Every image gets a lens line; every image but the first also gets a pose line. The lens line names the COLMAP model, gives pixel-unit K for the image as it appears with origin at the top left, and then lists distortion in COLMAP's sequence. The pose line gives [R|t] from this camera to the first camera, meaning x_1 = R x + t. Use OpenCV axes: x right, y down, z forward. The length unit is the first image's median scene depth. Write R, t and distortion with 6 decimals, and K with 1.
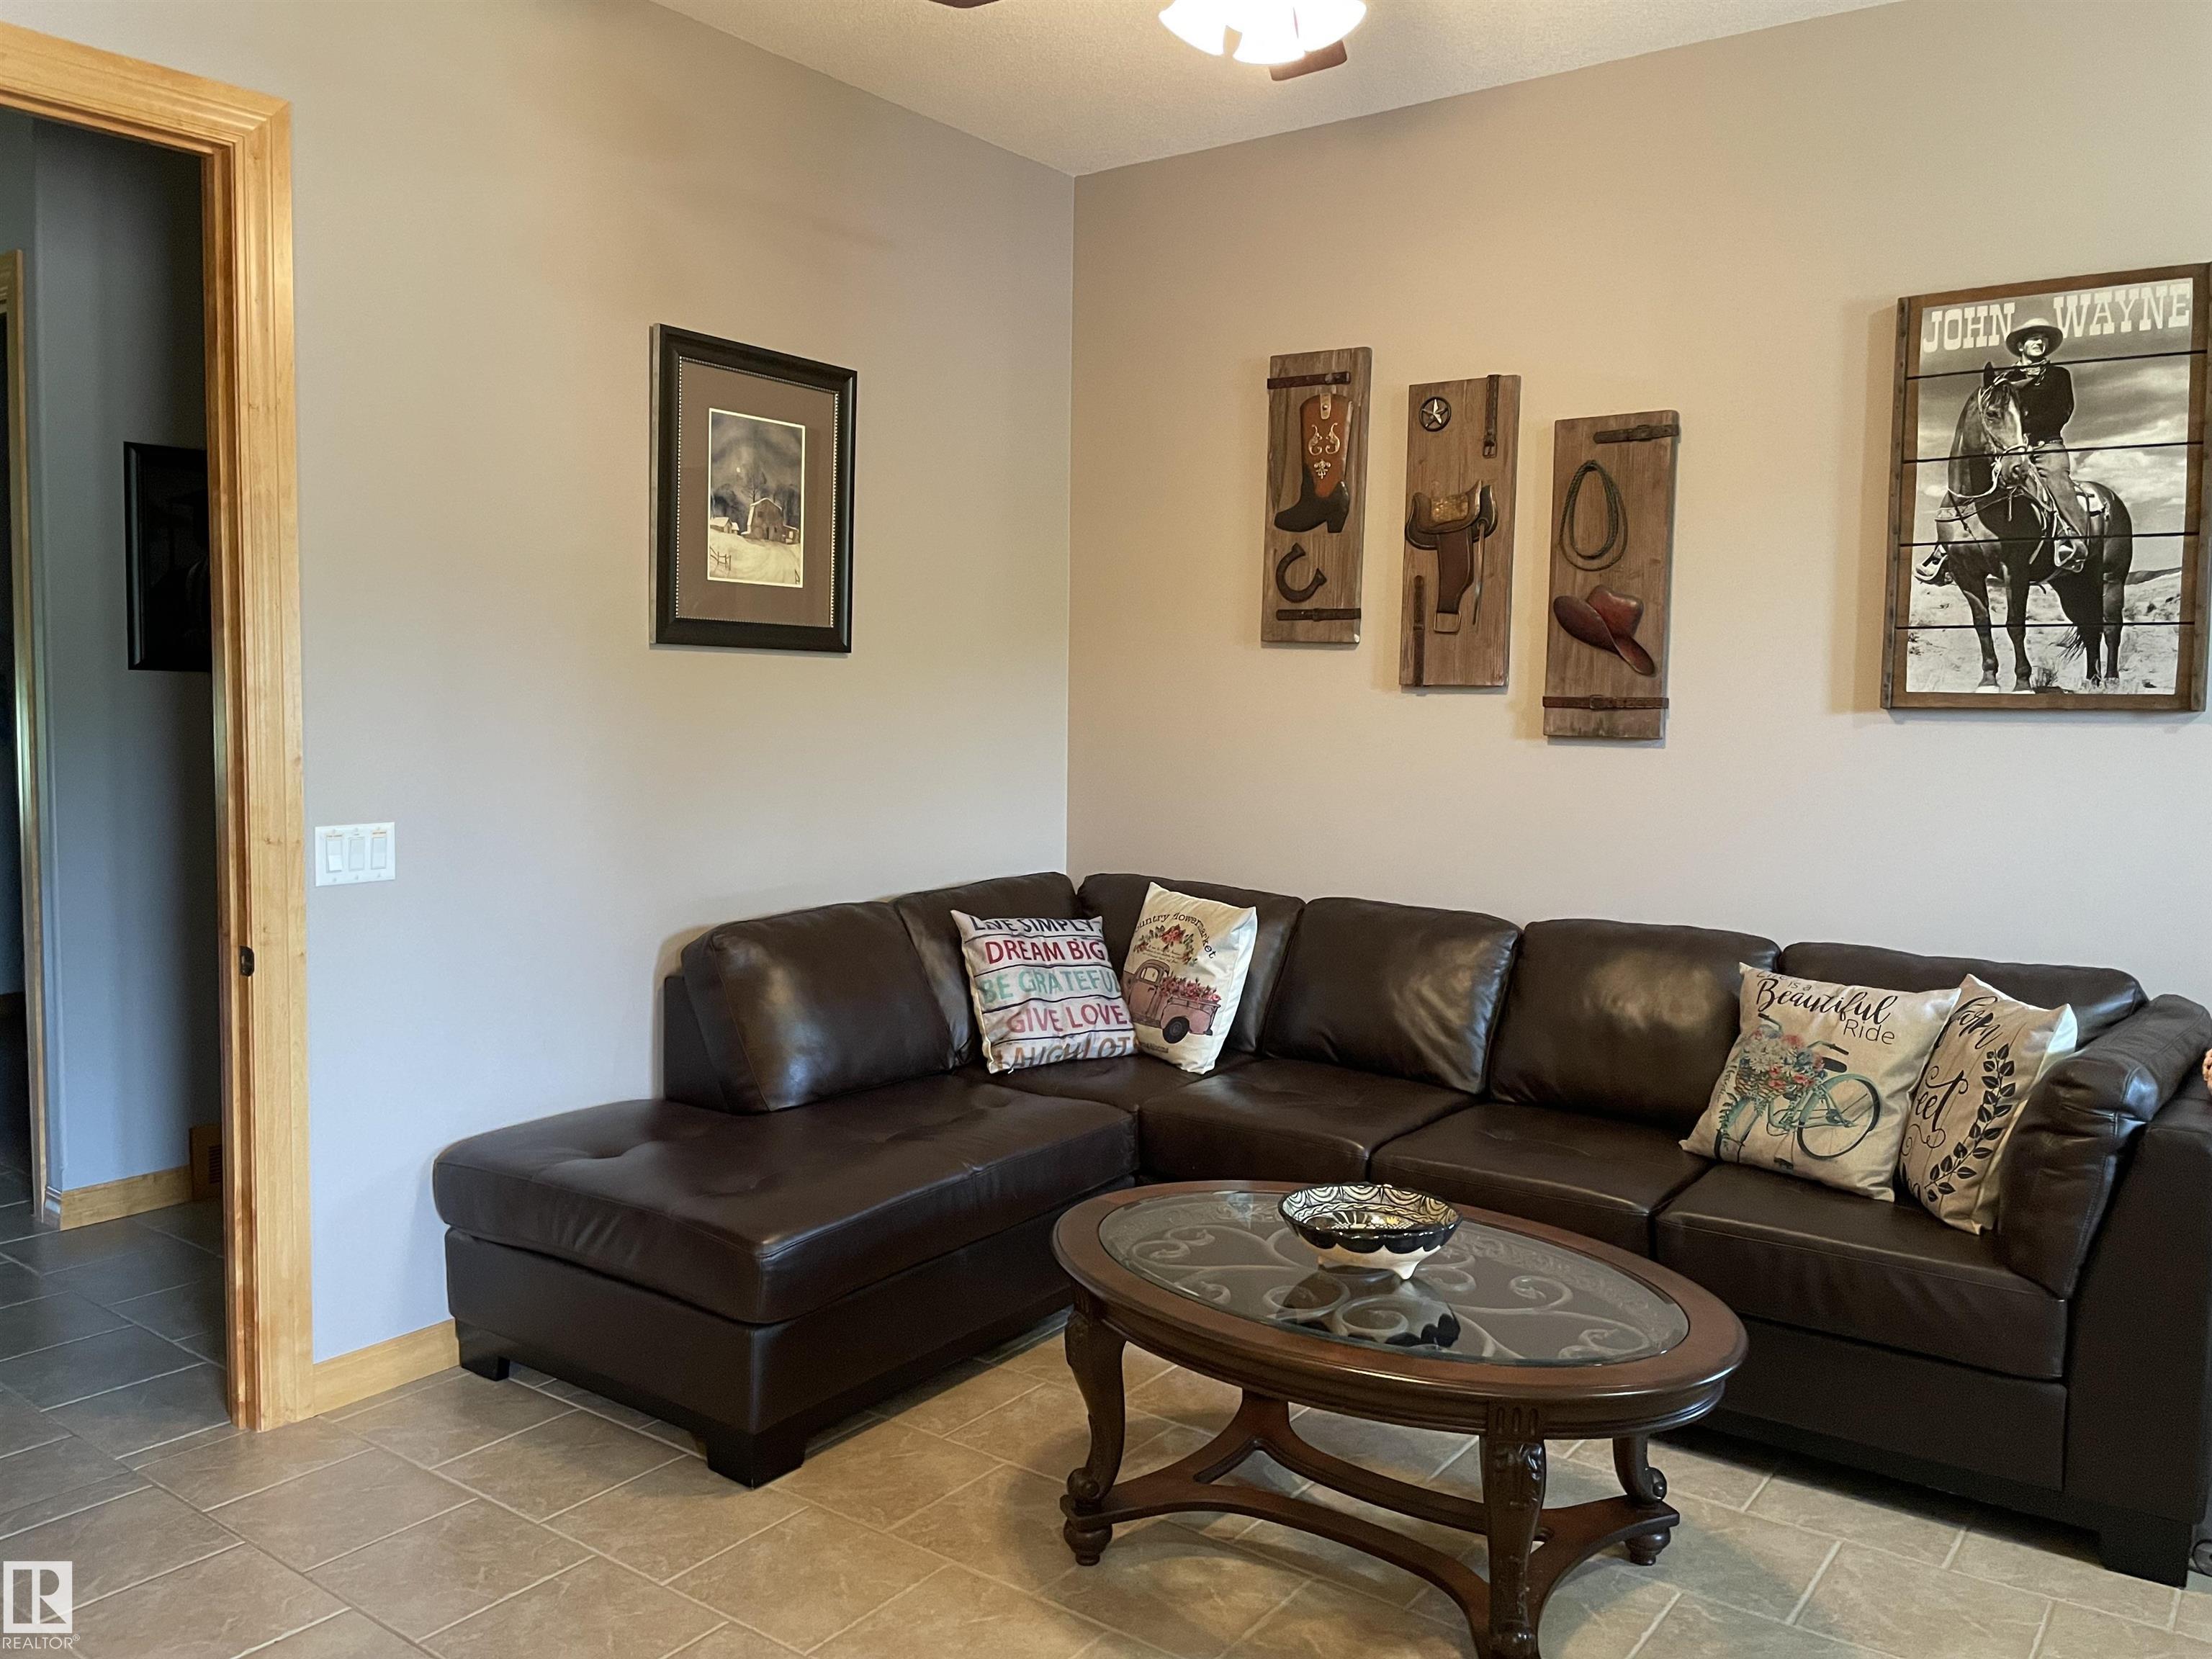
lens RADIAL K [[1685.1, 0, 1102.1], [0, 1685.1, 818.6], [0, 0, 1]] dist [0.073860, -0.091954]
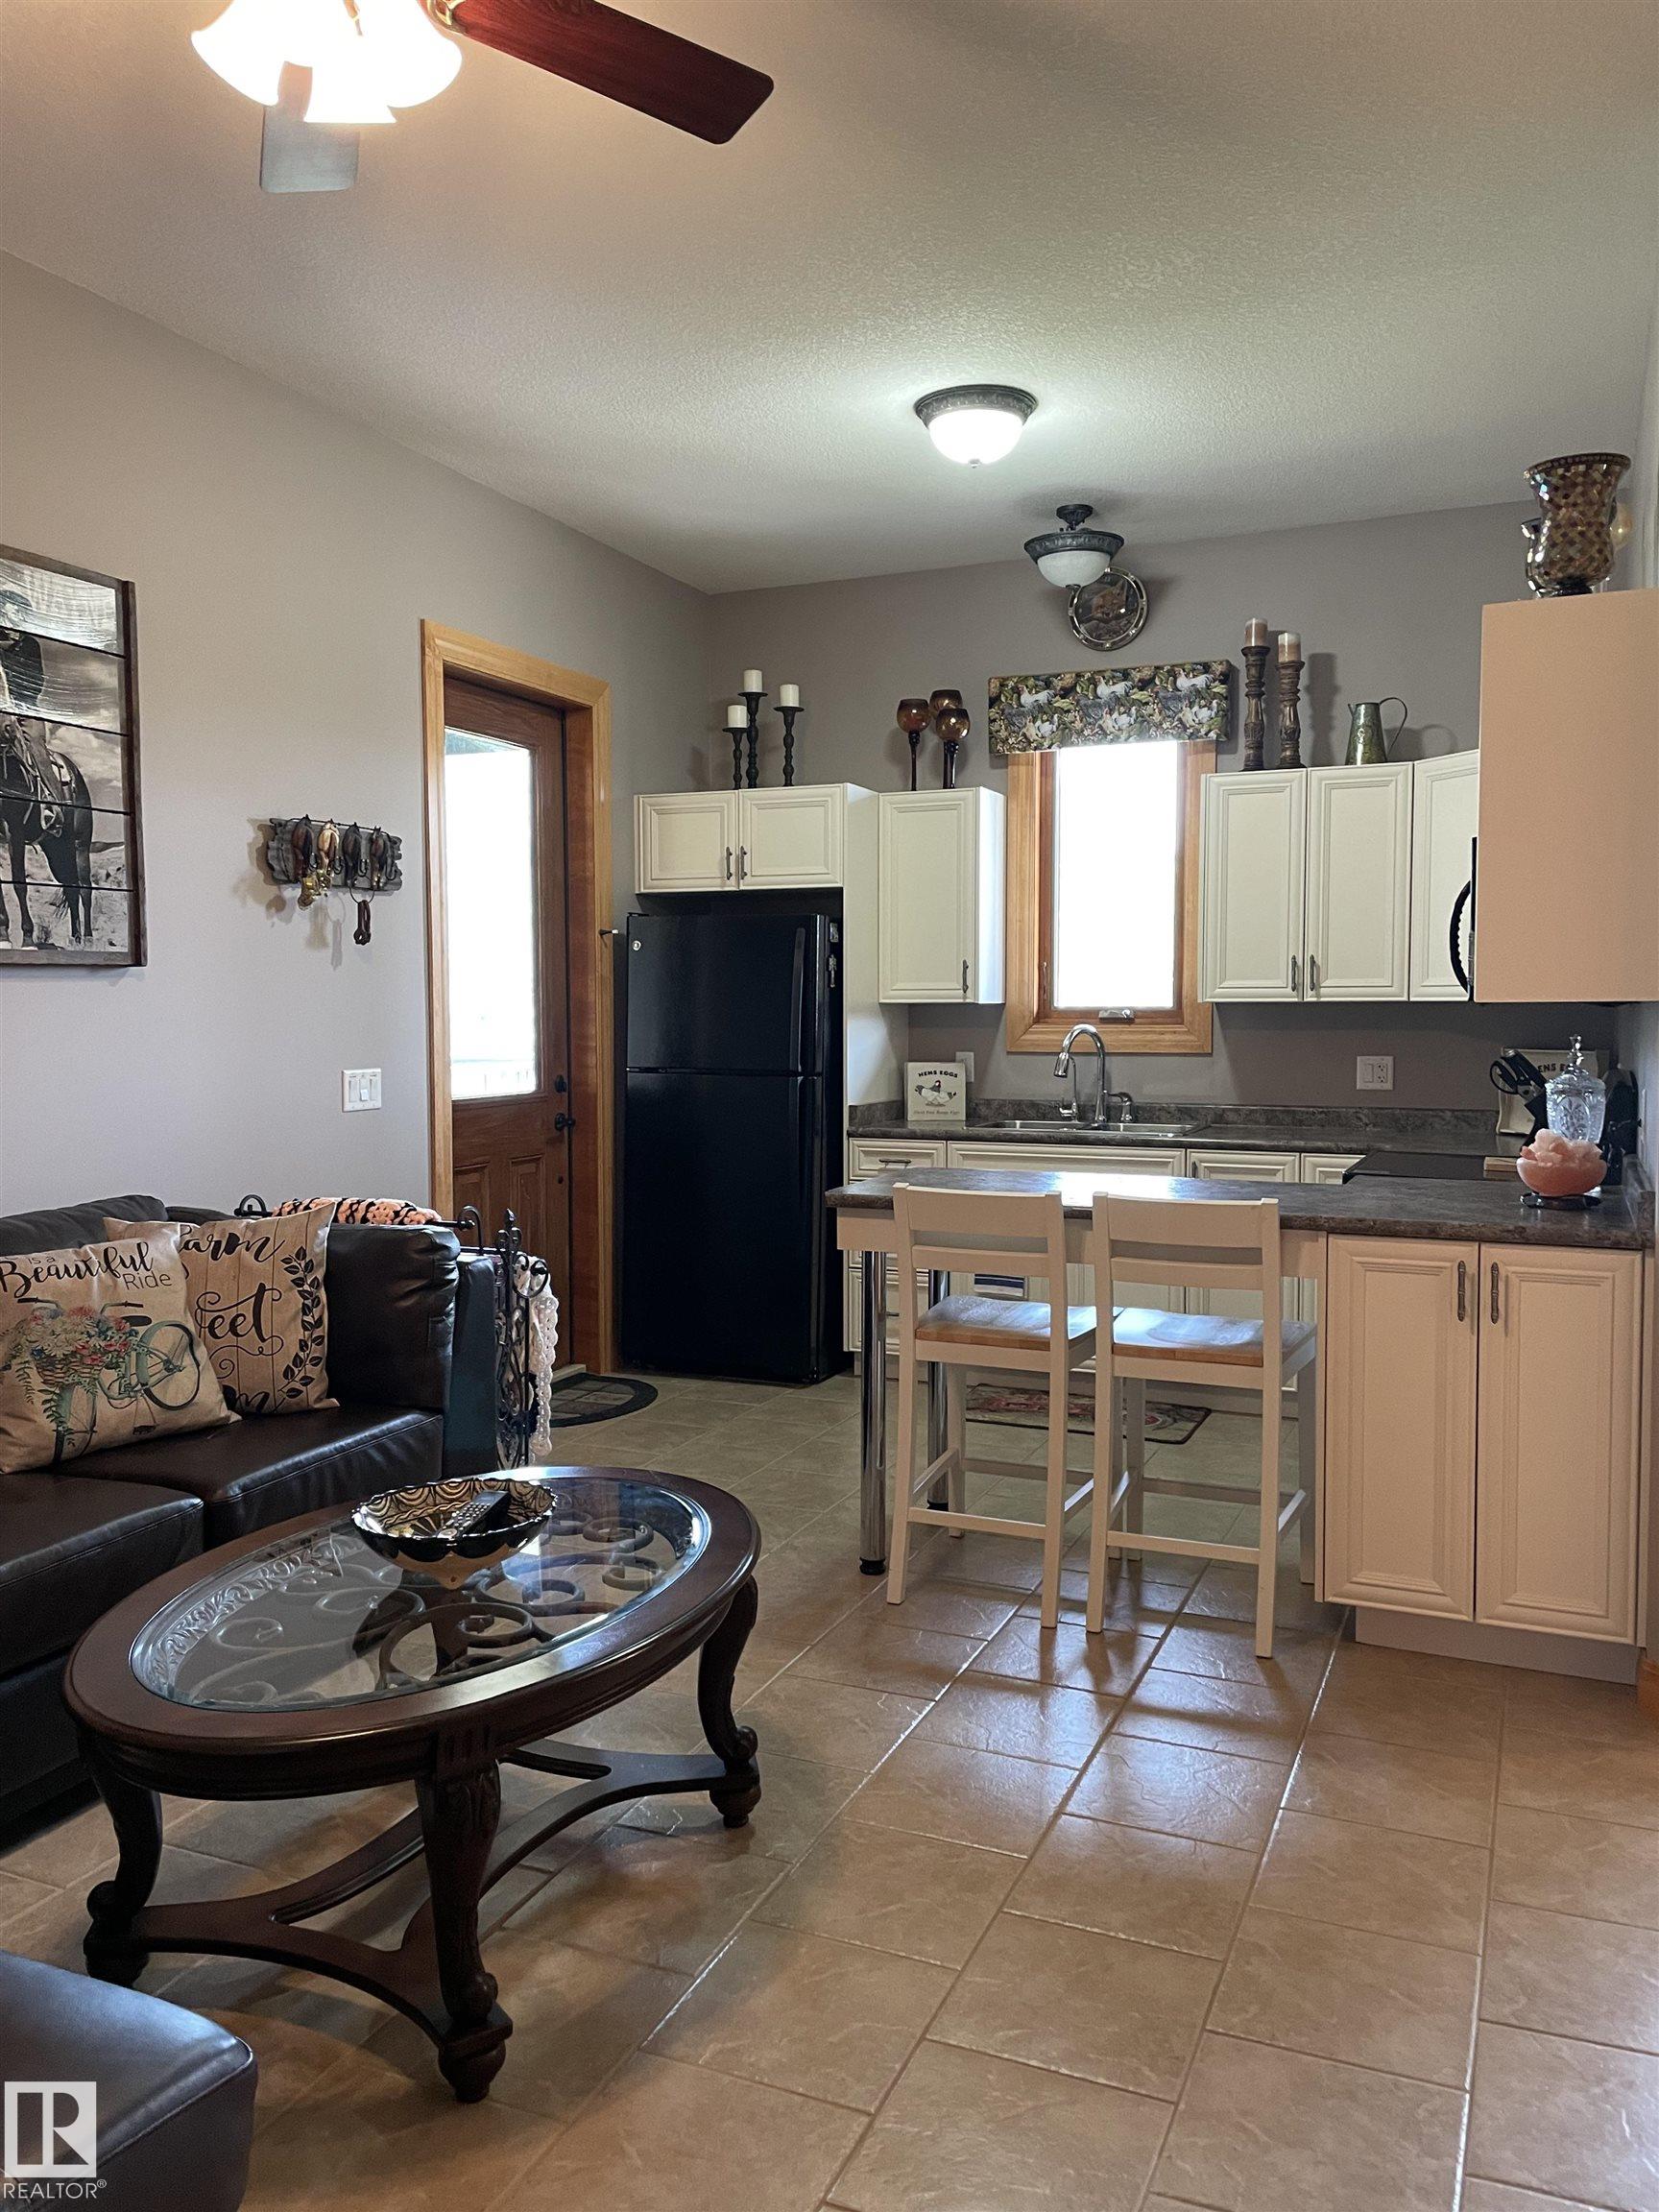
lens RADIAL K [[1685.1, 0, 818.3], [0, 1685.1, 1113.4], [0, 0, 1]] dist [0.073860, -0.091954]
pose [[-0.232376, -0.077080, 0.969567, -0.601384], [0.076327, 0.992335, 0.097183, -0.040262], [-0.969627, 0.096587, -0.224711, 0.809808]]
